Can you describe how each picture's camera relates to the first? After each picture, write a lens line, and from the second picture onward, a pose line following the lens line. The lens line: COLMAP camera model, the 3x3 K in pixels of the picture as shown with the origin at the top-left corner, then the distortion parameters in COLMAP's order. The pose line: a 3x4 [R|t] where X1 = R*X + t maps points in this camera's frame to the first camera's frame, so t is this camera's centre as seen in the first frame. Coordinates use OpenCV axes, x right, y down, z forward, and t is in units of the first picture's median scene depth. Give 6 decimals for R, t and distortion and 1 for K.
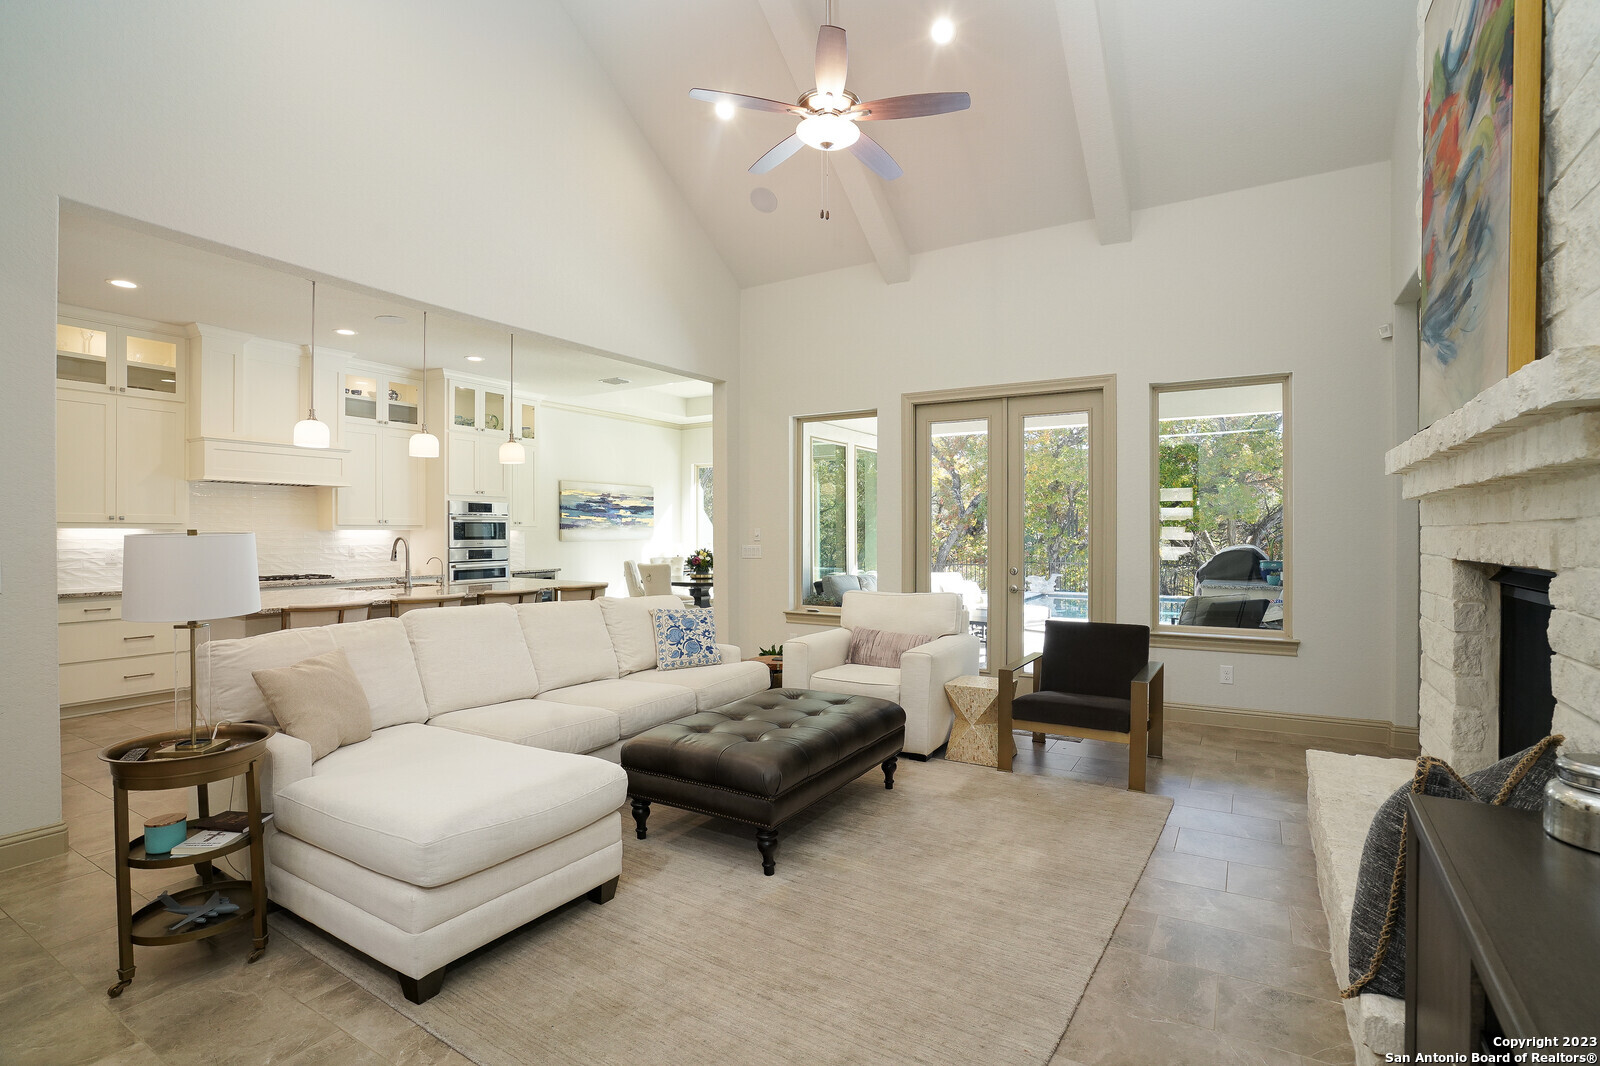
lens RADIAL K [[763.3, 0, 800.0], [0, 763.3, 533.0], [0, 0, 1]] dist [-0.050935, 0.023876]
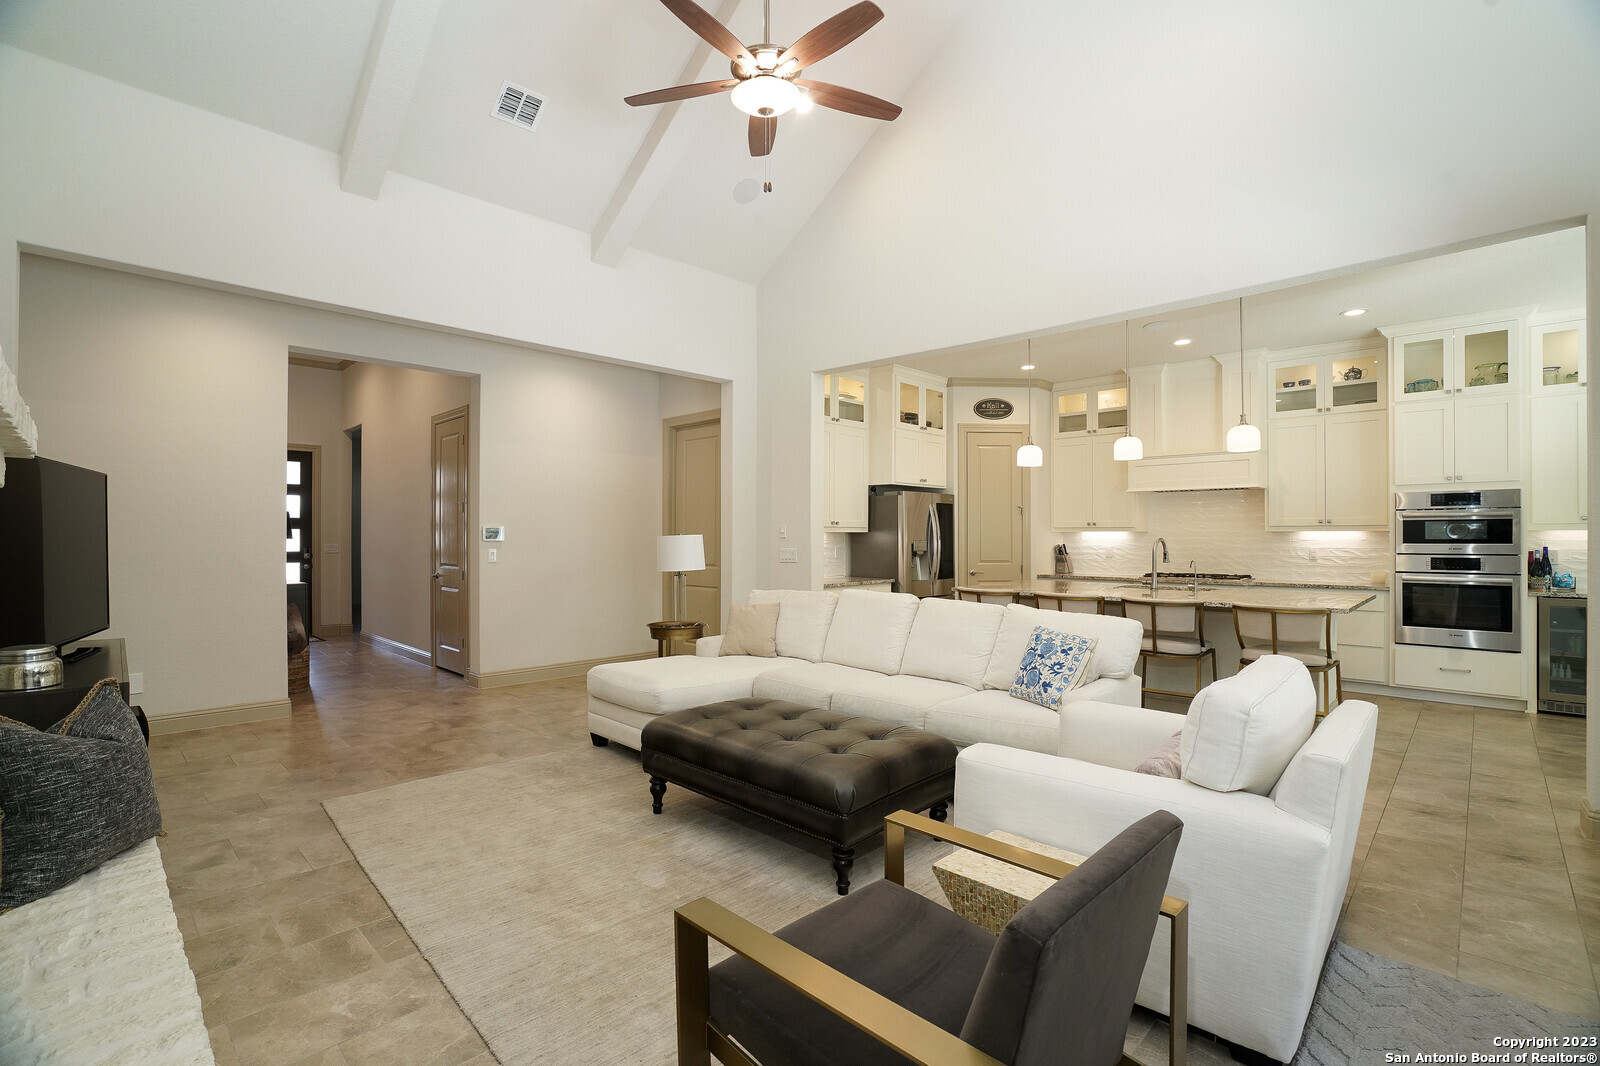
lens RADIAL K [[734.1, 0, 781.3], [0, 734.1, 534.2], [0, 0, 1]] dist [-0.041777, 0.020600]
pose [[-0.237986, -0.001316, -0.971268, 0.402022], [0.002229, 0.999996, -0.001900, -0.000310], [0.971266, -0.002617, -0.237982, 0.556684]]
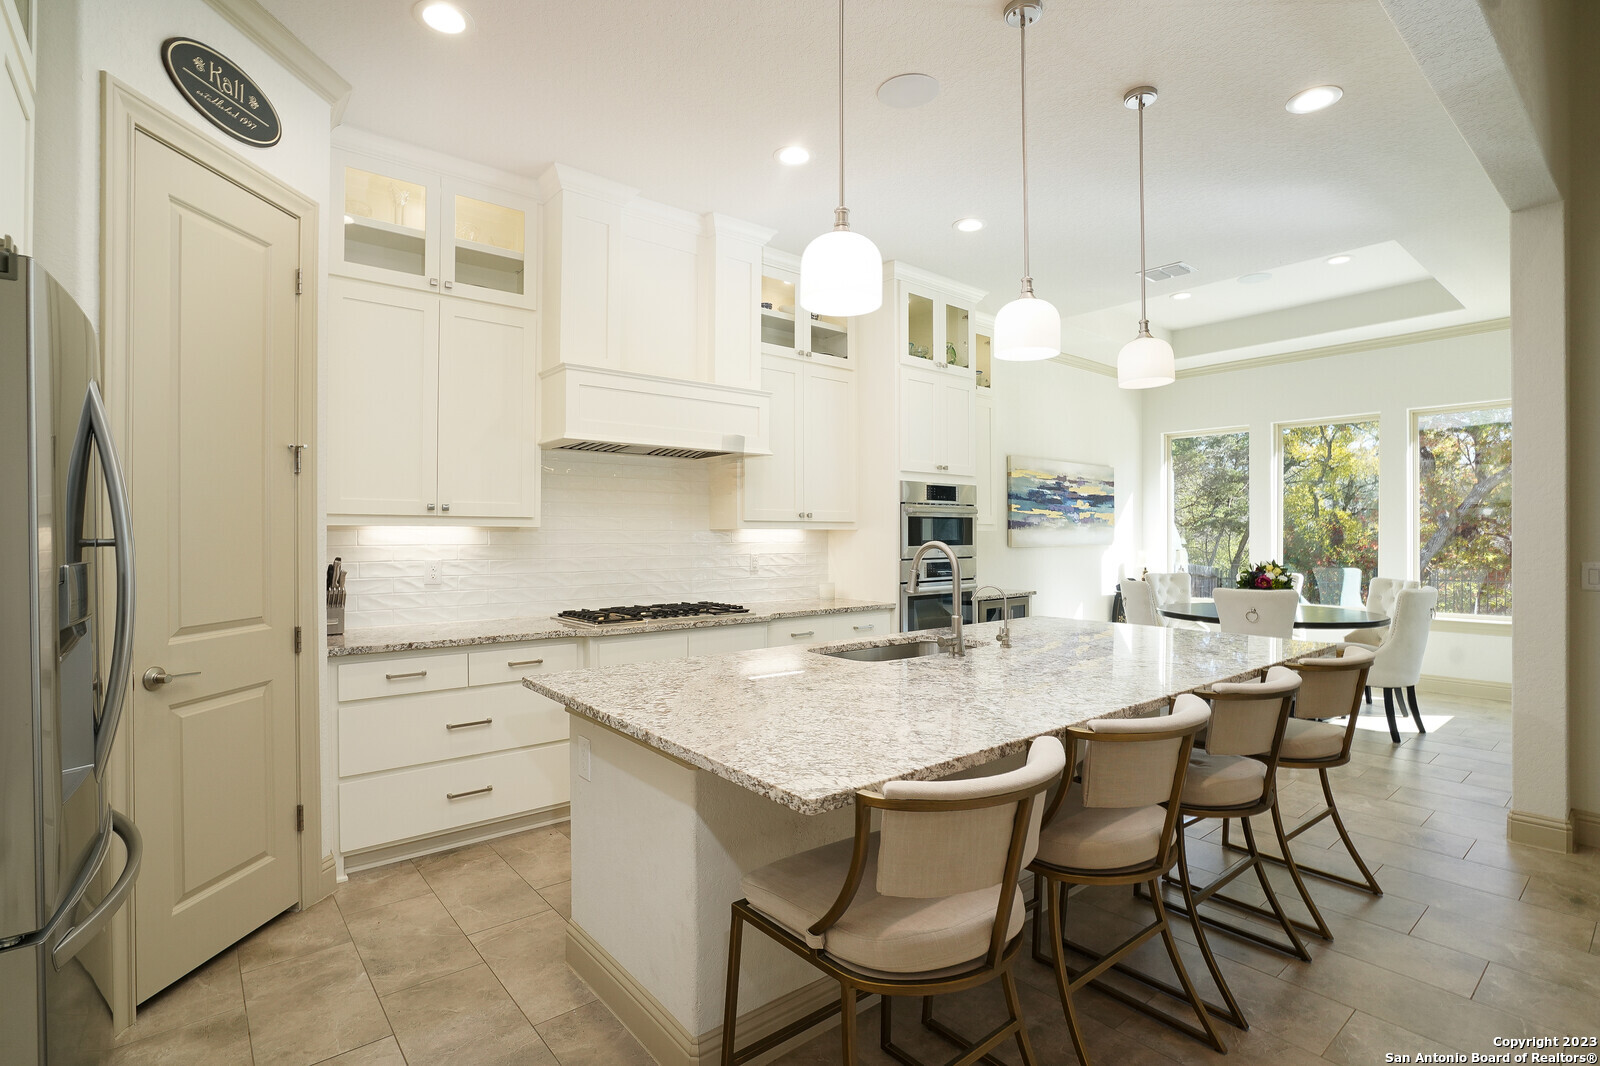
lens RADIAL K [[763.3, 0, 800.0], [0, 763.3, 533.0], [0, 0, 1]] dist [-0.050935, 0.023876]
pose [[0.947035, -0.001049, -0.321130, -0.341823], [-0.000218, 0.999992, -0.003909, 0.001267], [0.321132, 0.003772, 0.947027, 0.393213]]
